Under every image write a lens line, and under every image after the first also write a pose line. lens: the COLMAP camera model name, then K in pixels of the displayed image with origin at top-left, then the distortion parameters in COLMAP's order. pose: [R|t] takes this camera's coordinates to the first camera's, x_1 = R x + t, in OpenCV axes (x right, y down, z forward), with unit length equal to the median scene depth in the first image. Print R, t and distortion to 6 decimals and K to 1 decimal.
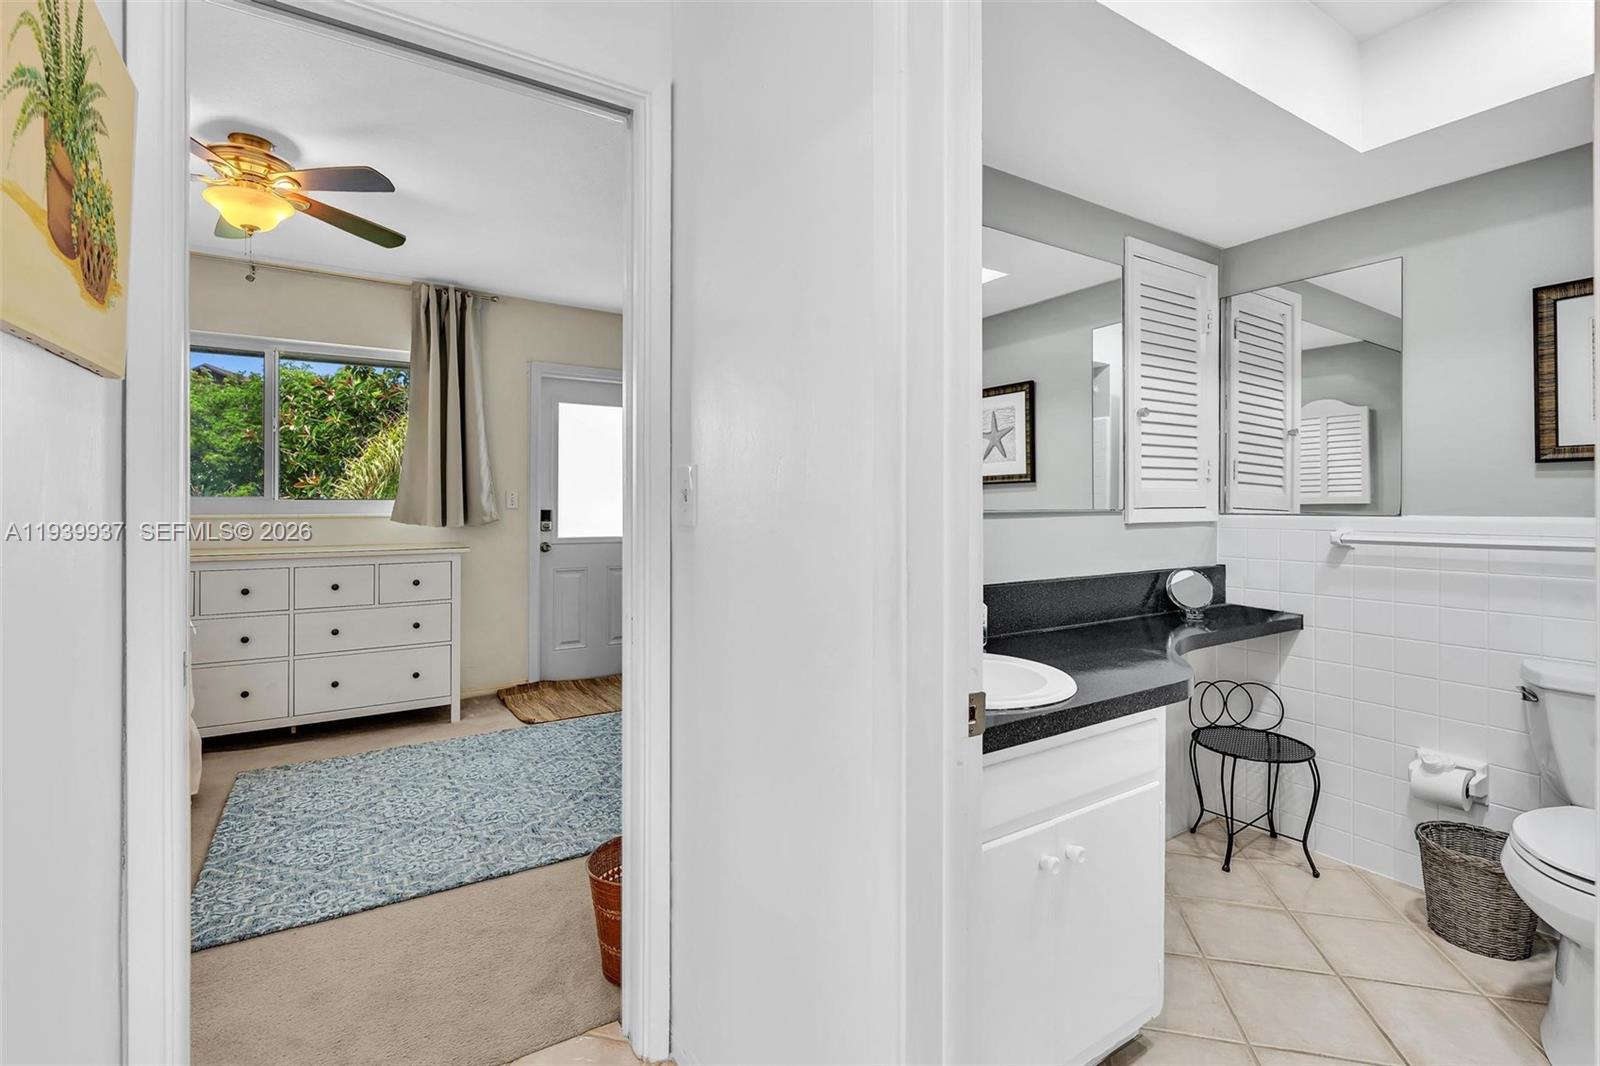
lens RADIAL K [[729.1, 0, 800.5], [0, 729.1, 503.5], [0, 0, 1]] dist [-0.007978, 0.003687]
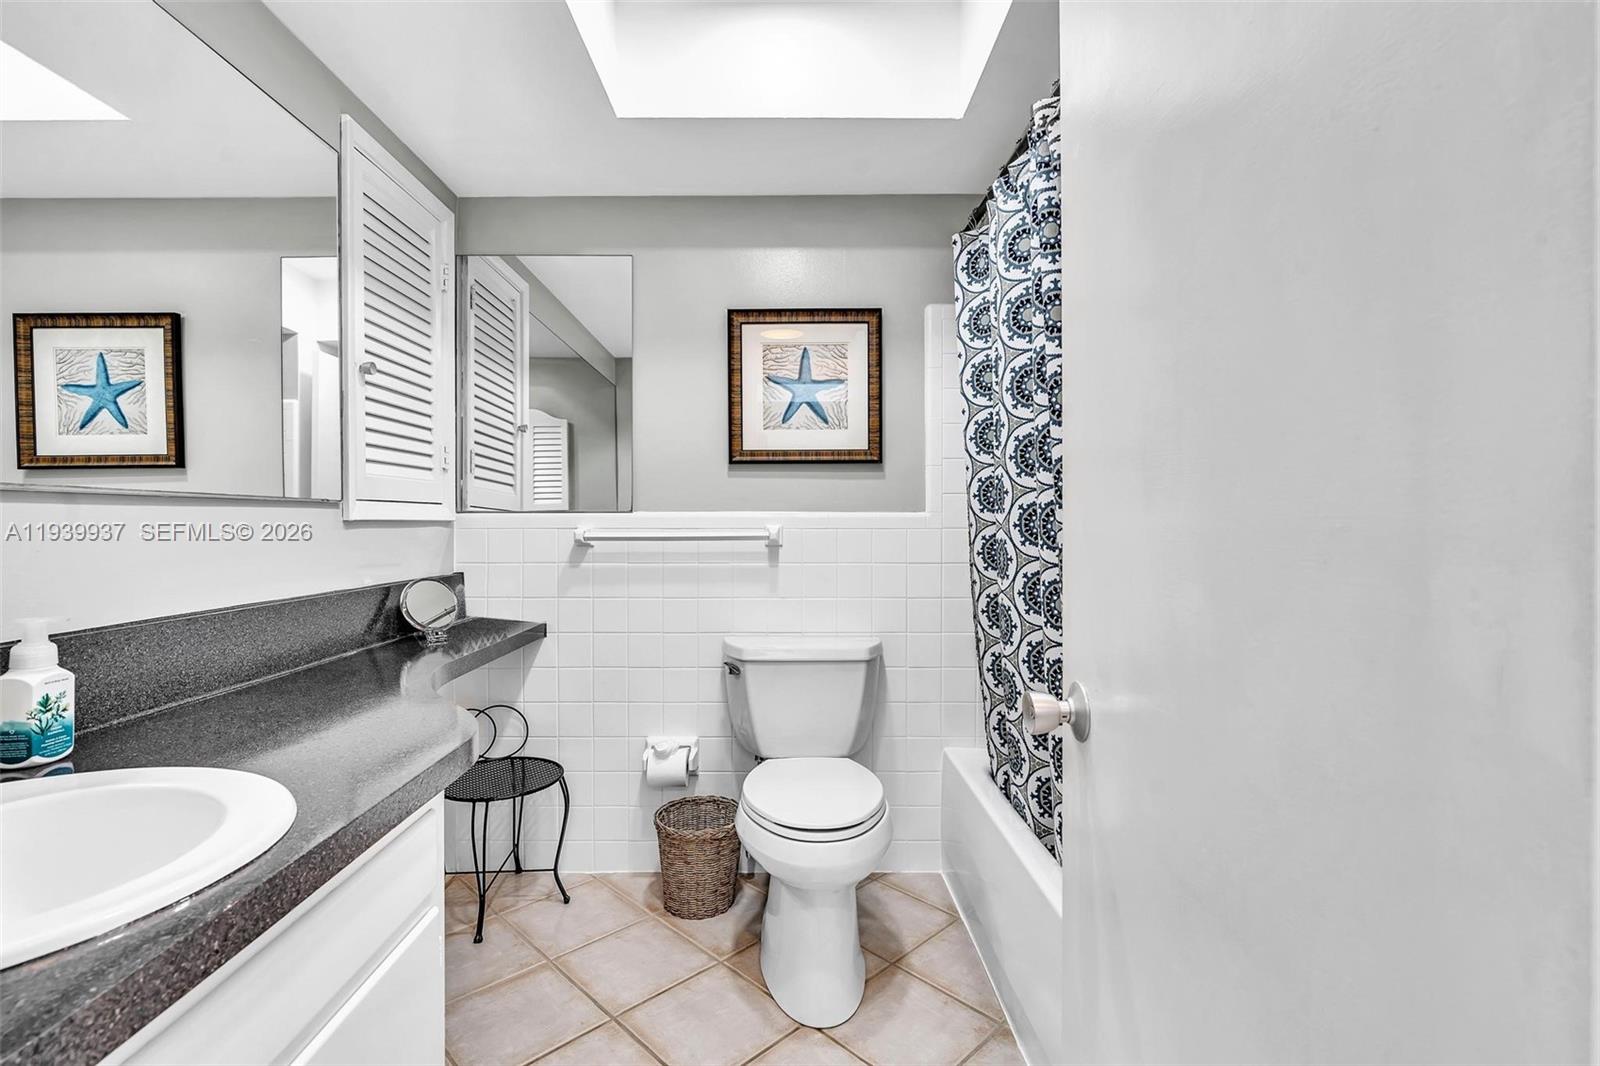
lens RADIAL K [[729.1, 0, 788.8], [0, 729.1, 530.0], [0, 0, 1]] dist [-0.007978, 0.003687]
pose [[0.532005, -0.008250, 0.846701, 0.079760], [0.000735, 0.999957, 0.009281, 0.031643], [-0.846741, -0.004315, 0.531988, 0.265770]]
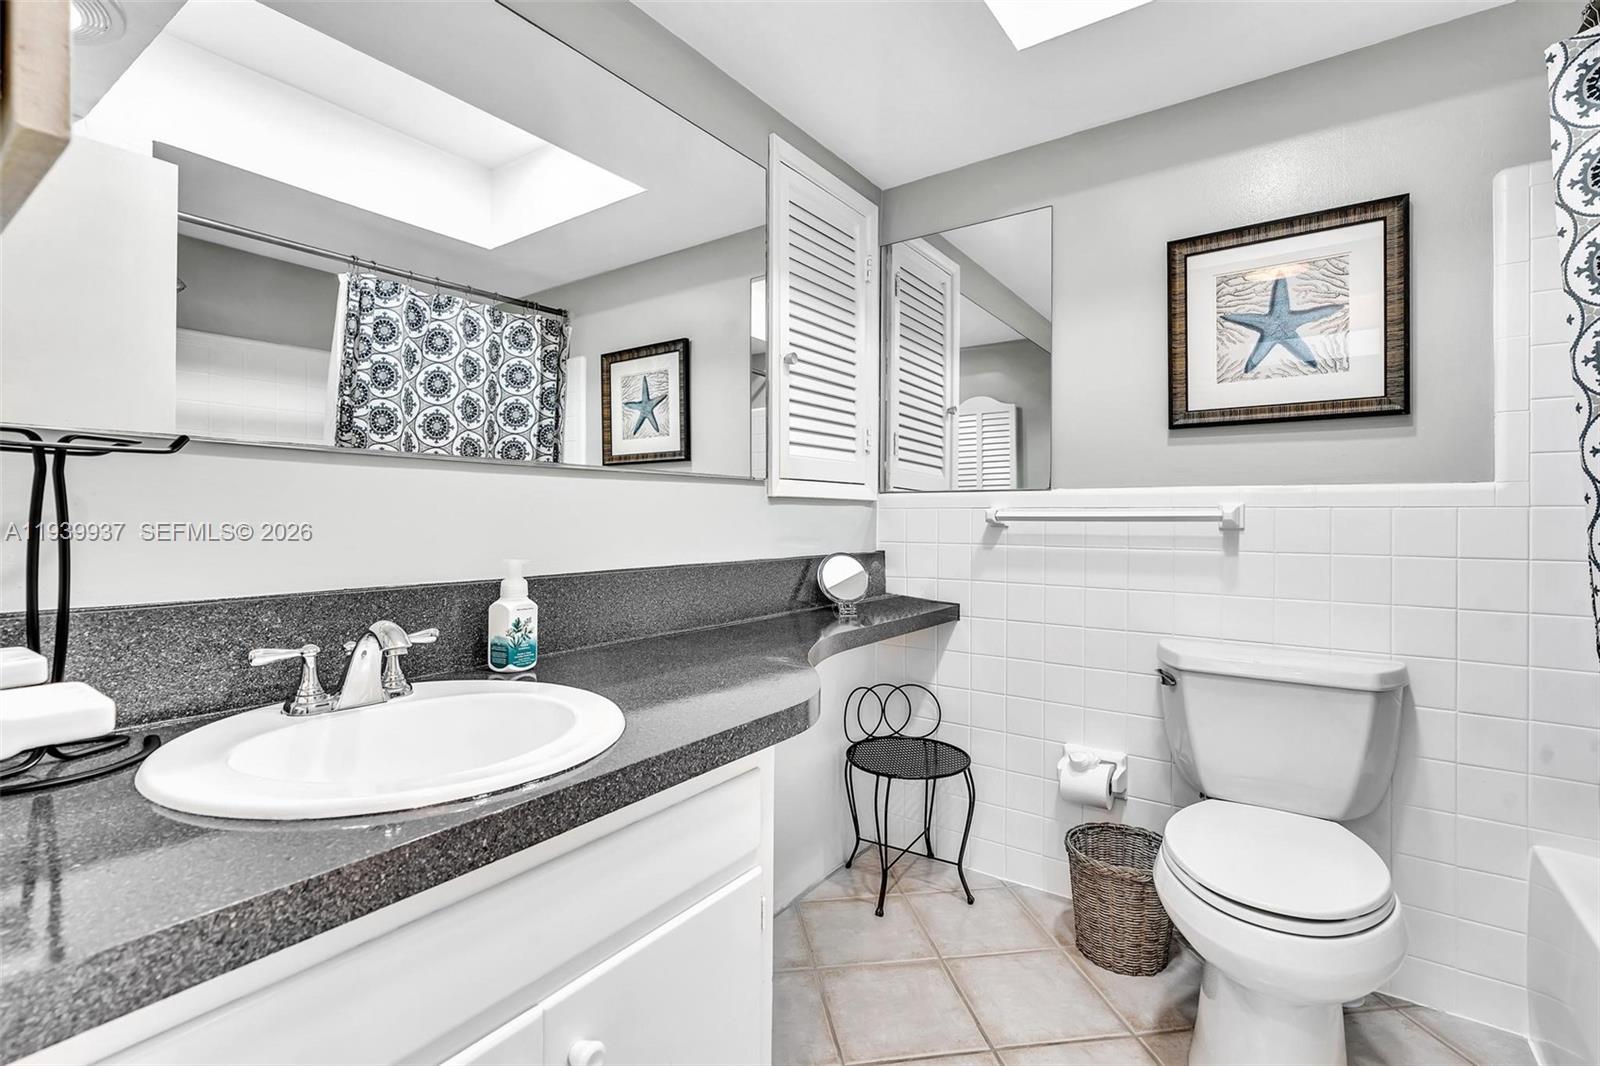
lens RADIAL K [[729.1, 0, 801.8], [0, 729.1, 514.7], [0, 0, 1]] dist [-0.007978, 0.003687]
pose [[0.926397, 0.005383, 0.376511, 0.187884], [-0.004591, 0.999985, -0.002999, 0.051034], [-0.376521, 0.001049, 0.926407, 0.262646]]
